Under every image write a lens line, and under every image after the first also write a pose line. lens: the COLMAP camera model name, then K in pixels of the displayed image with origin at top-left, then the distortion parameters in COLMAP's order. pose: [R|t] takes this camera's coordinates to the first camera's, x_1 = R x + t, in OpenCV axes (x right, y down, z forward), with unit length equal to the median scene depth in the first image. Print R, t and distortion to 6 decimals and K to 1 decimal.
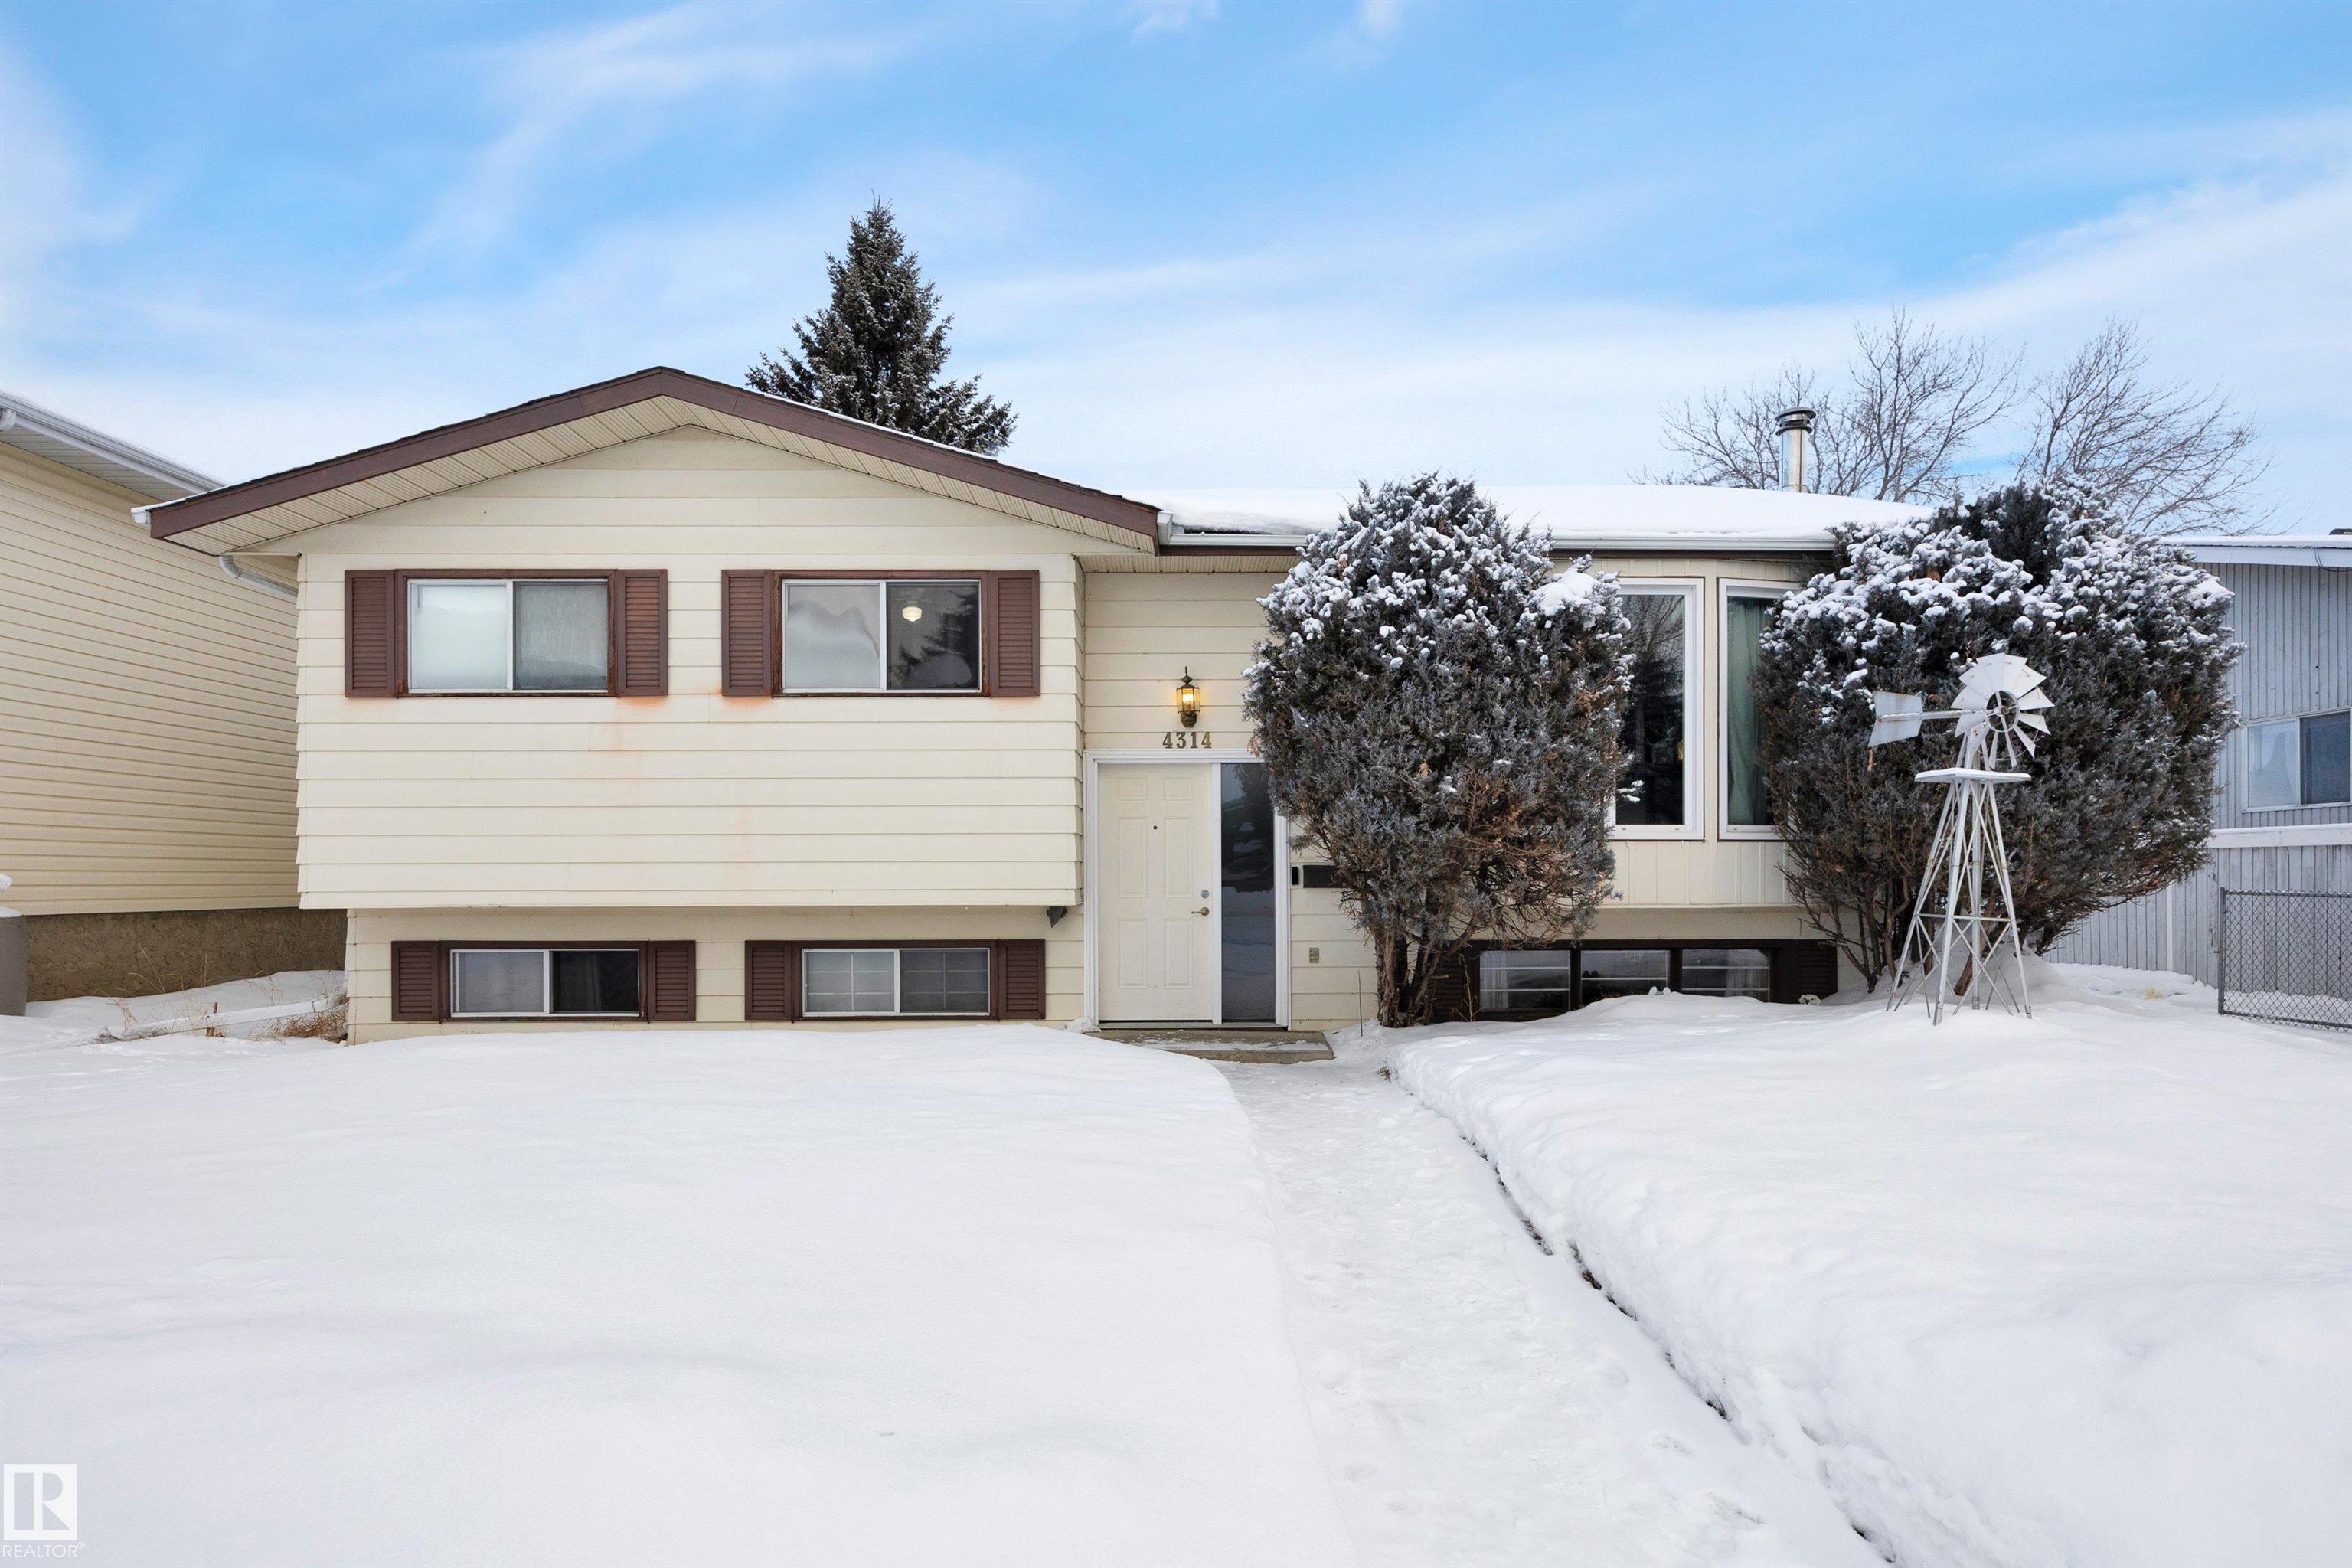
lens RADIAL K [[1340.2, 0, 1153.7], [0, 1340.2, 877.9], [0, 0, 1]] dist [-0.004512, -0.000667]
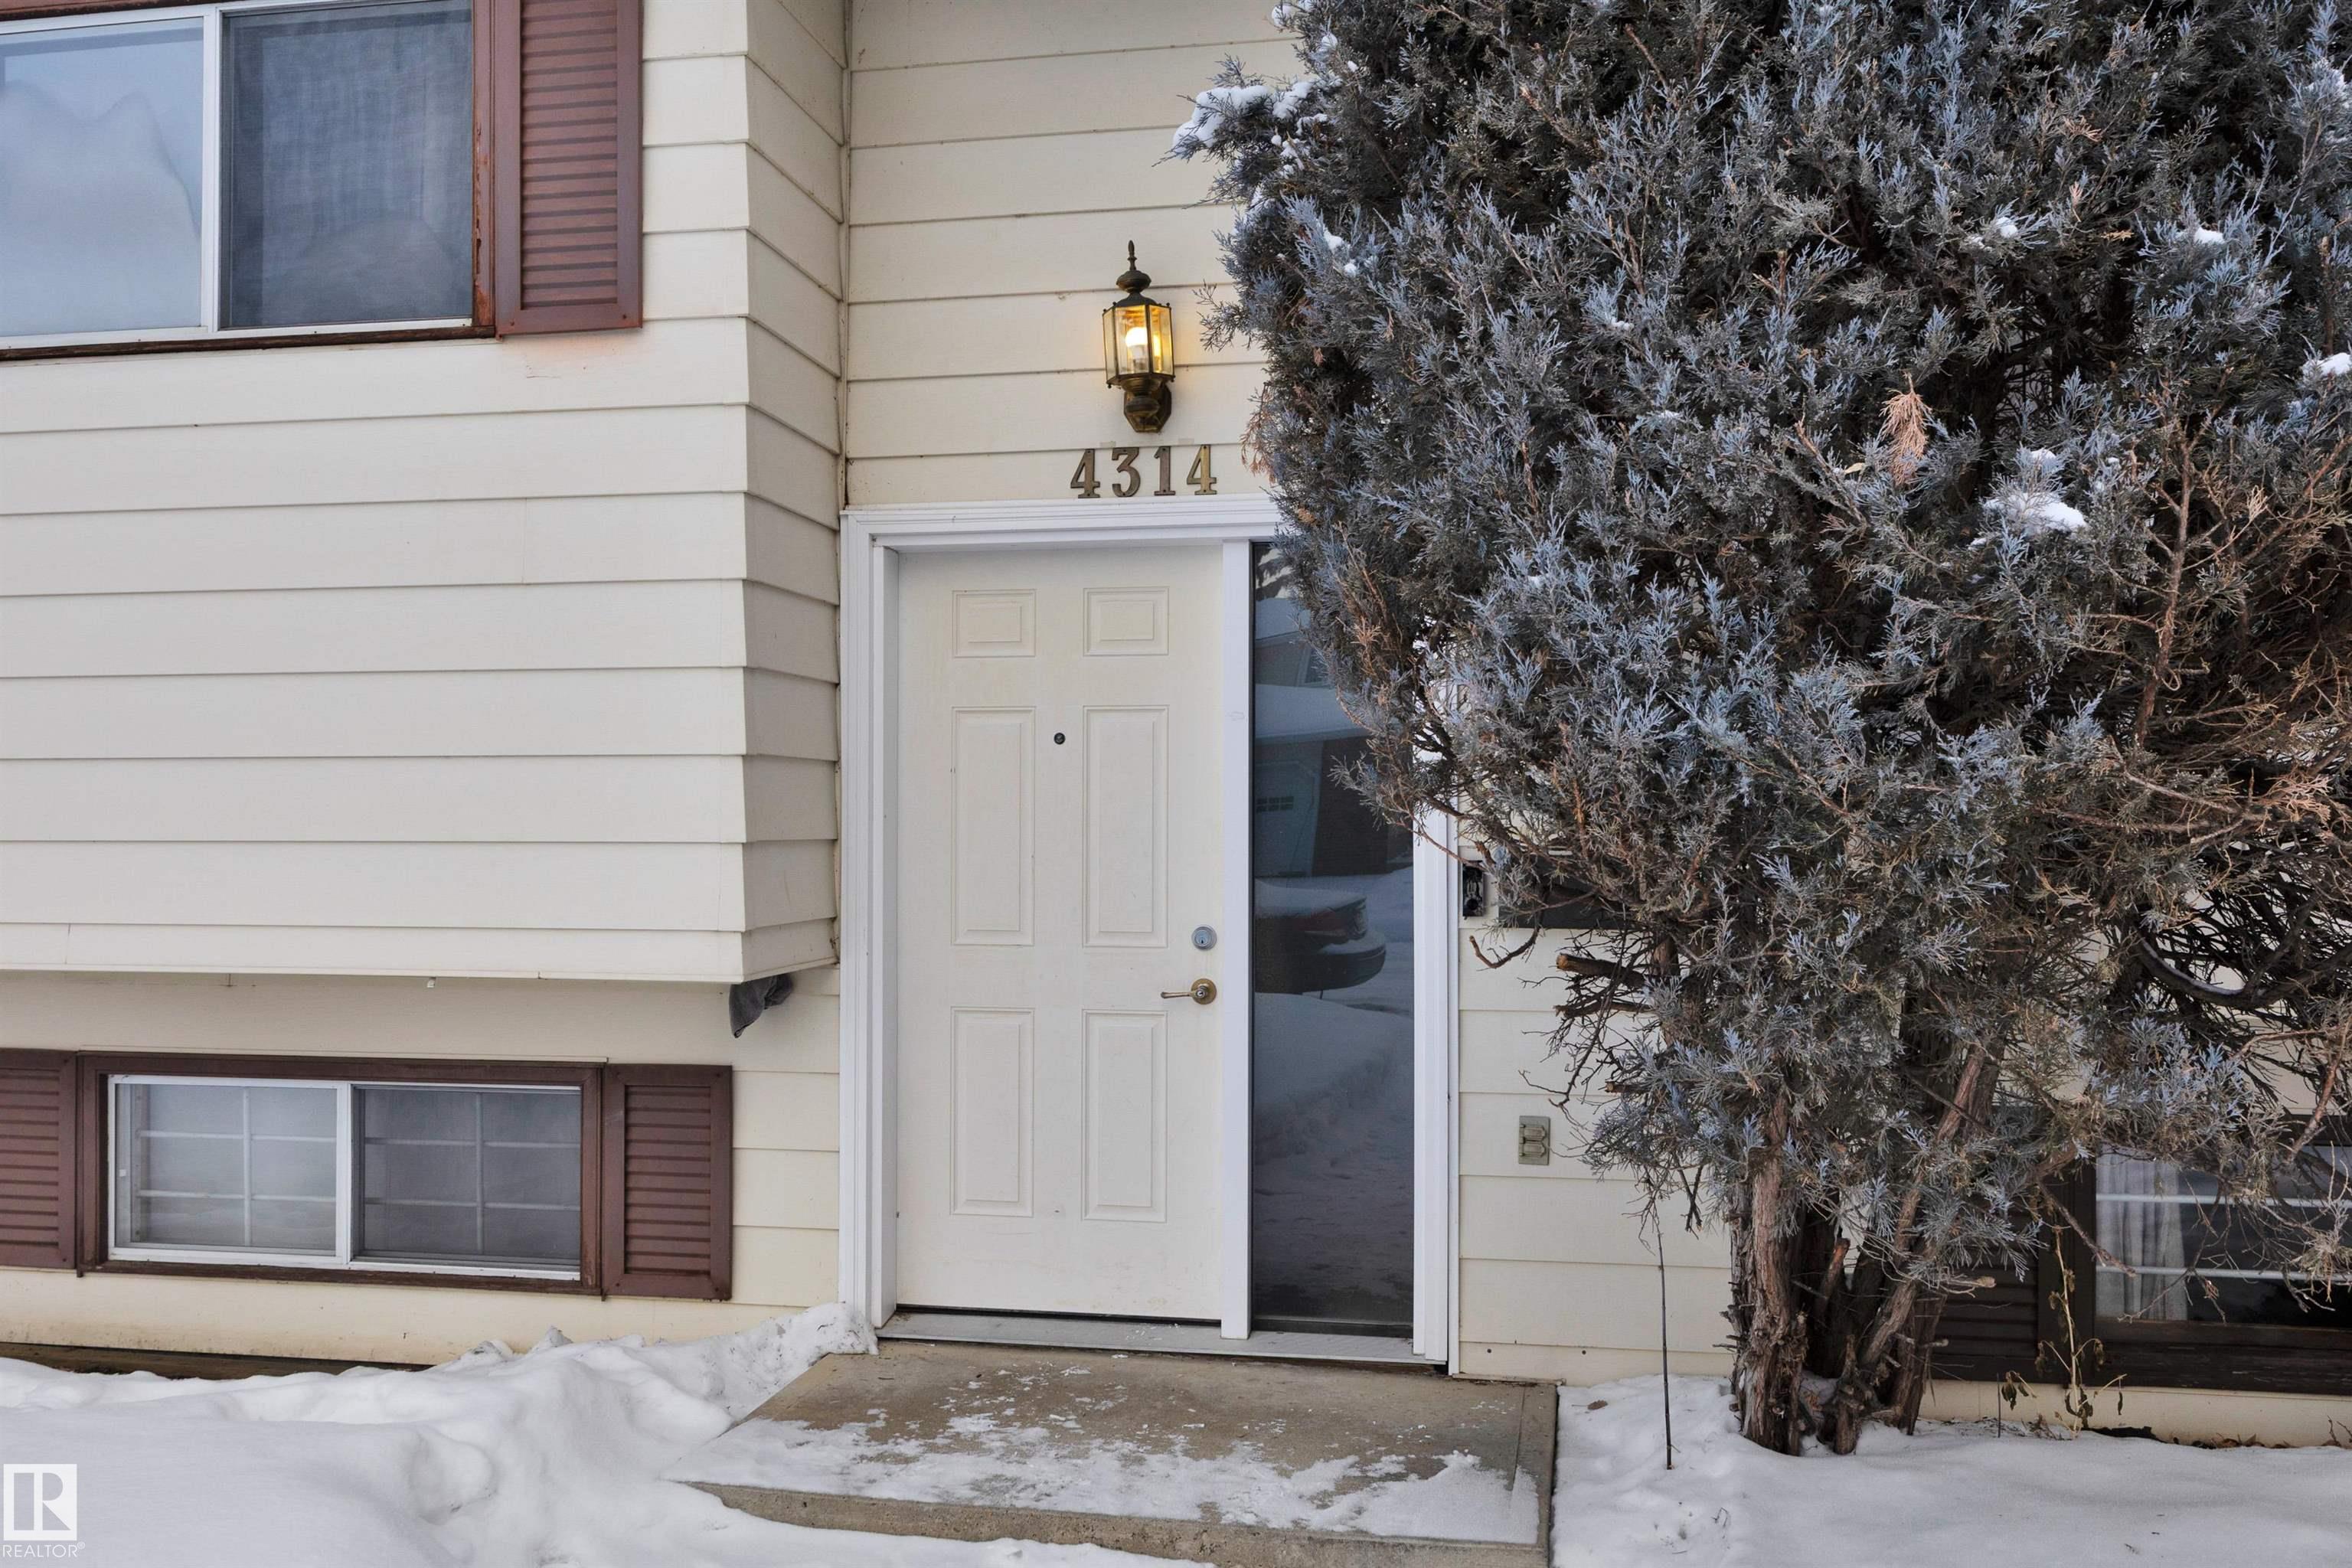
lens RADIAL K [[1911.5, 0, 1137.8], [0, 1911.5, 826.5], [0, 0, 1]] dist [-0.013555, -0.000988]
pose [[0.983562, 0.004780, -0.180510, 0.114915], [-0.004454, 0.999988, 0.002213, -0.017924], [0.180518, -0.001373, 0.983571, 0.571582]]
